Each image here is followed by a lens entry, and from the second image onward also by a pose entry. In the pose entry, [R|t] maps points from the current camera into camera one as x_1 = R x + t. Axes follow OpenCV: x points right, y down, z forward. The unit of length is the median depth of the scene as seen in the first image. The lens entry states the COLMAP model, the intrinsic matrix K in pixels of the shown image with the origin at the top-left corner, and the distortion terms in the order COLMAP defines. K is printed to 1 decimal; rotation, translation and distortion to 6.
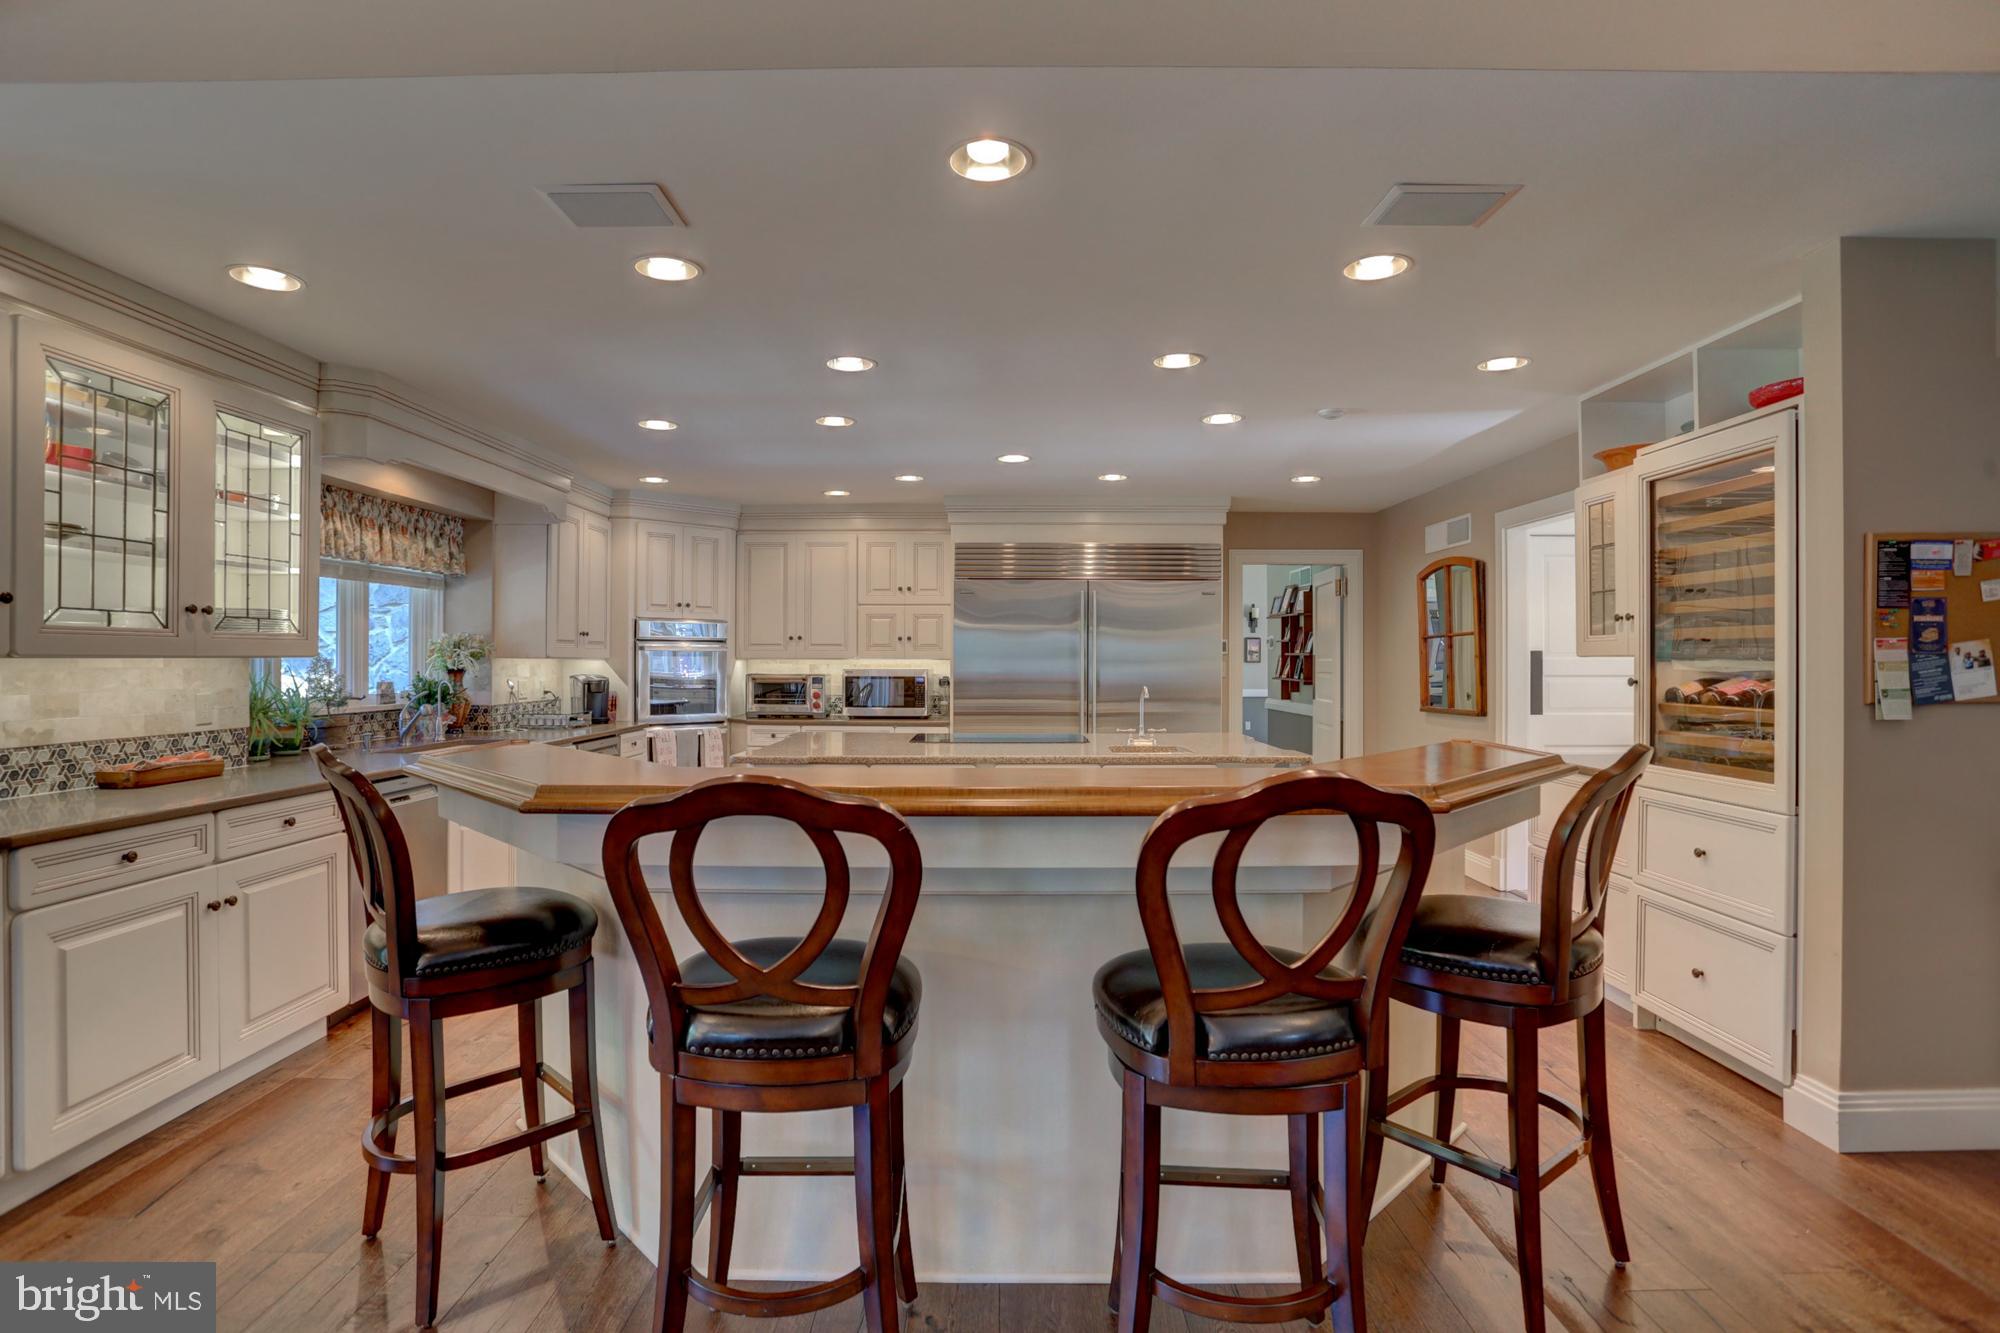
lens RADIAL K [[976.9, 0, 1004.2], [0, 976.9, 645.8], [0, 0, 1]] dist [-0.077734, 0.032529]
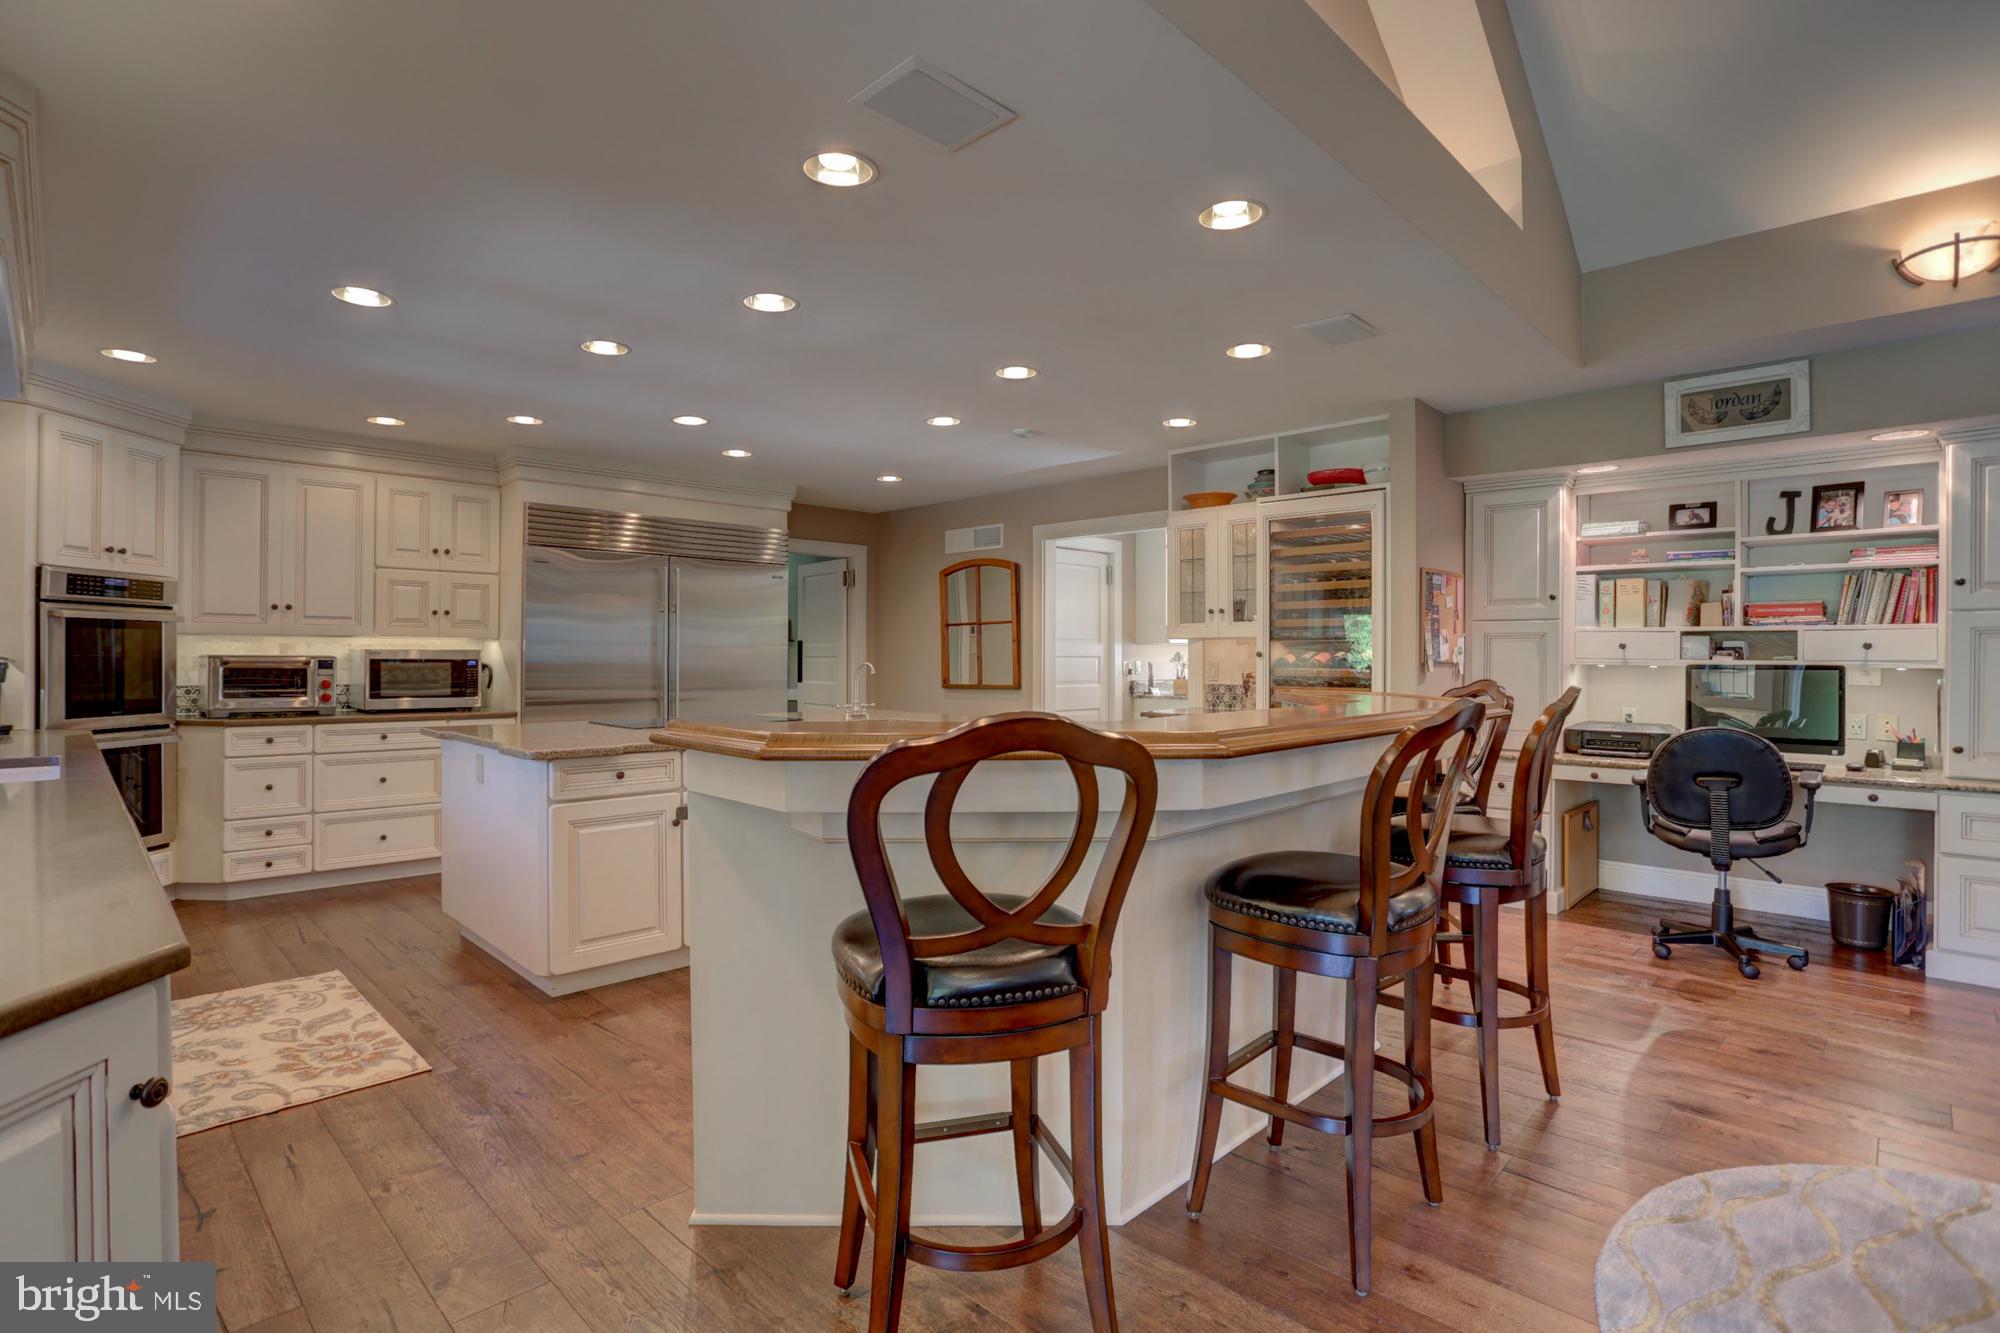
lens RADIAL K [[976.9, 0, 1004.2], [0, 976.9, 645.8], [0, 0, 1]] dist [-0.077734, 0.032529]
pose [[0.697844, 0.008070, 0.716205, -0.391882], [-0.013253, 0.999911, 0.001647, 0.014668], [-0.716127, -0.010641, 0.697888, 0.128433]]
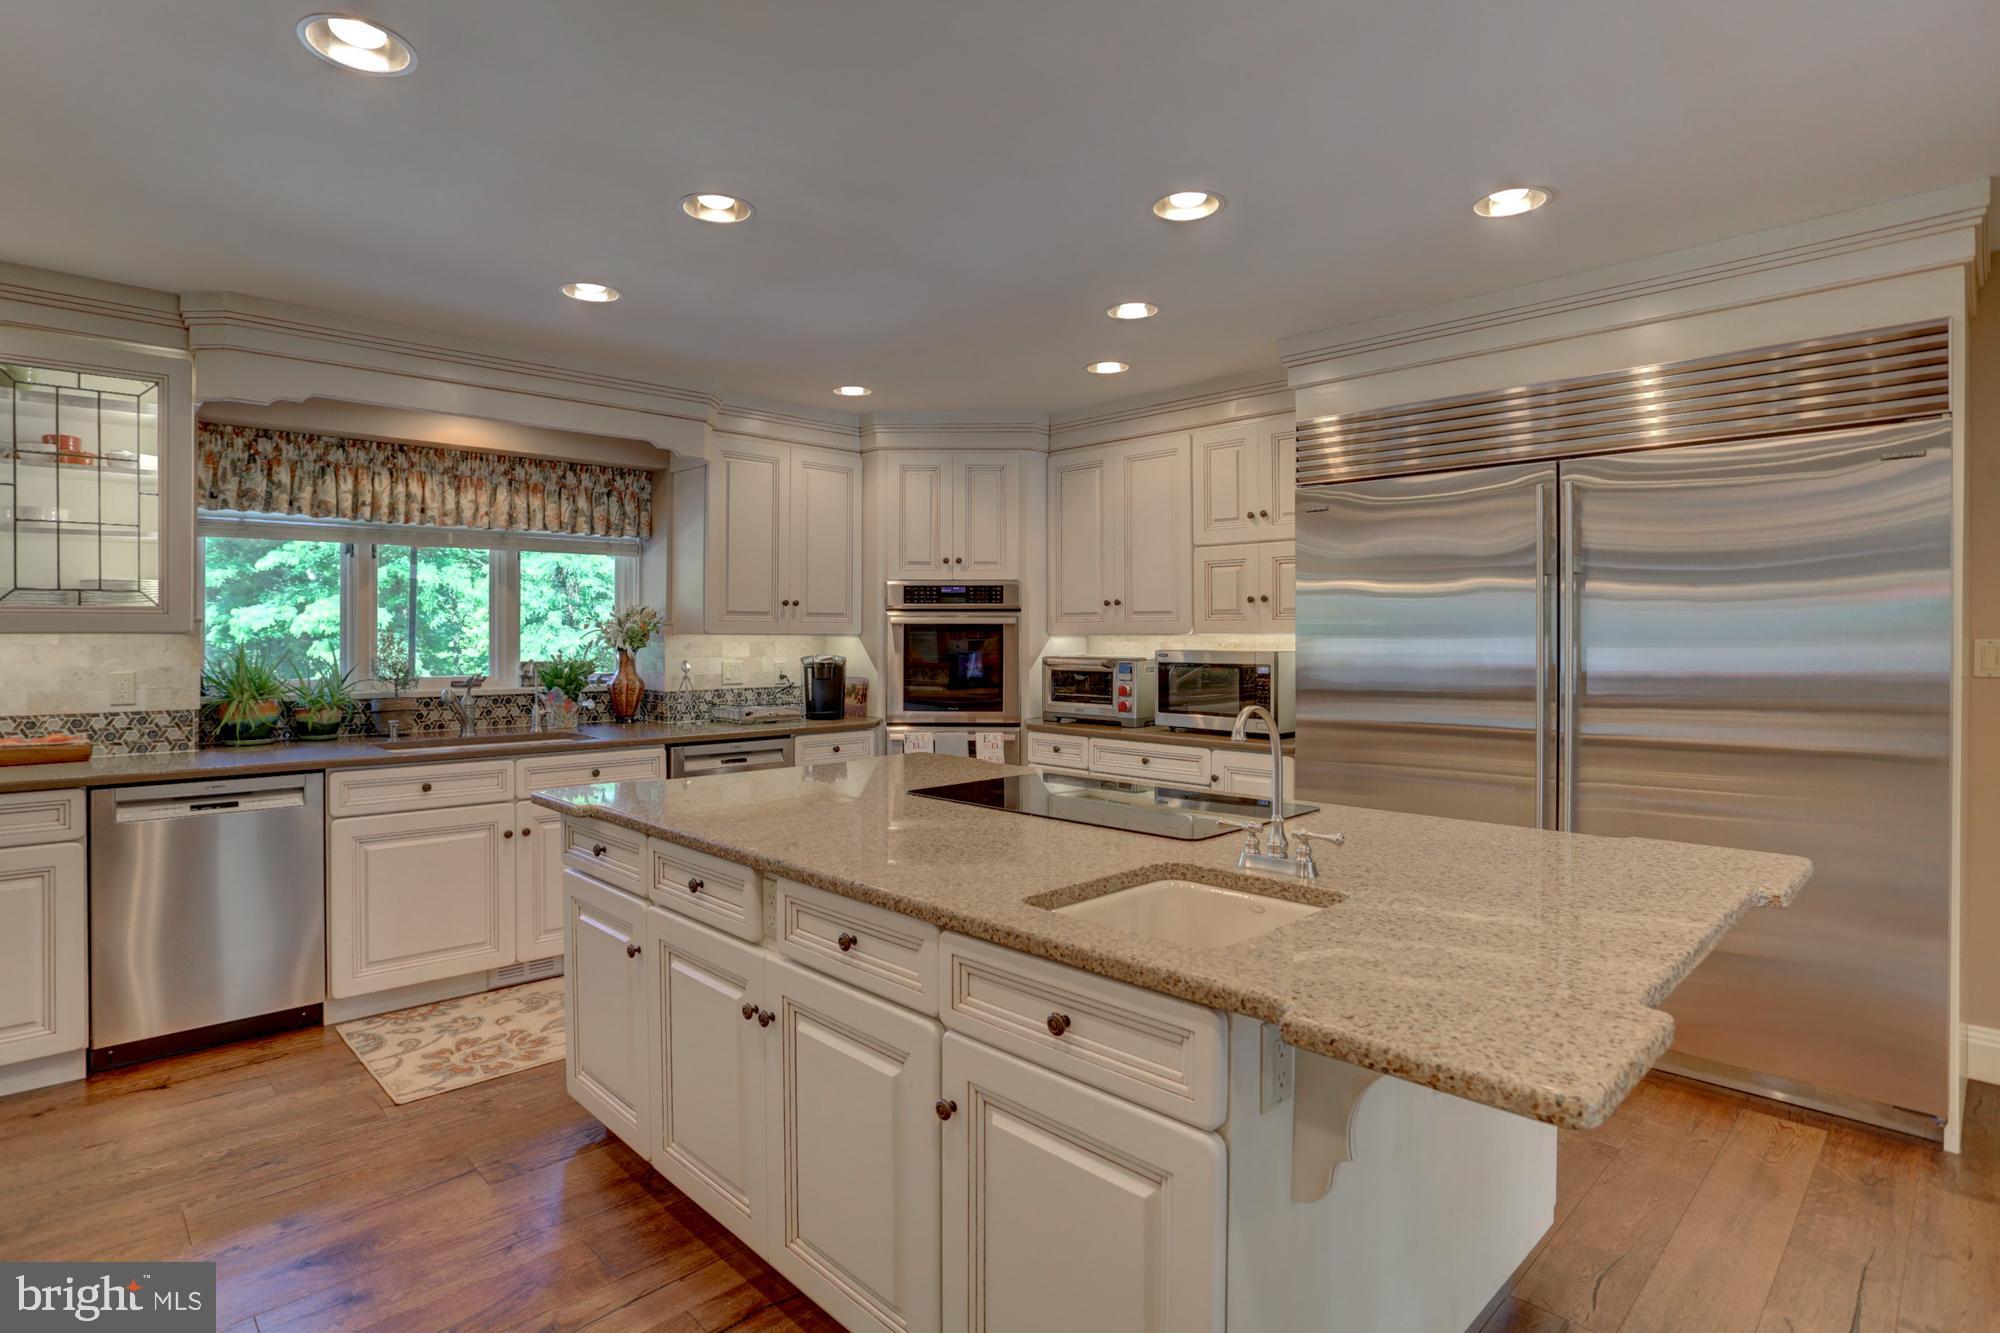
lens RADIAL K [[1017.2, 0, 992.5], [0, 1017.2, 639.9], [0, 0, 1]] dist [-0.026116, 0.001196]
pose [[0.681414, 0.000286, -0.731898, 0.268763], [0.011234, 0.999878, 0.010850, 0.009778], [0.731812, -0.015615, 0.681327, 0.536698]]
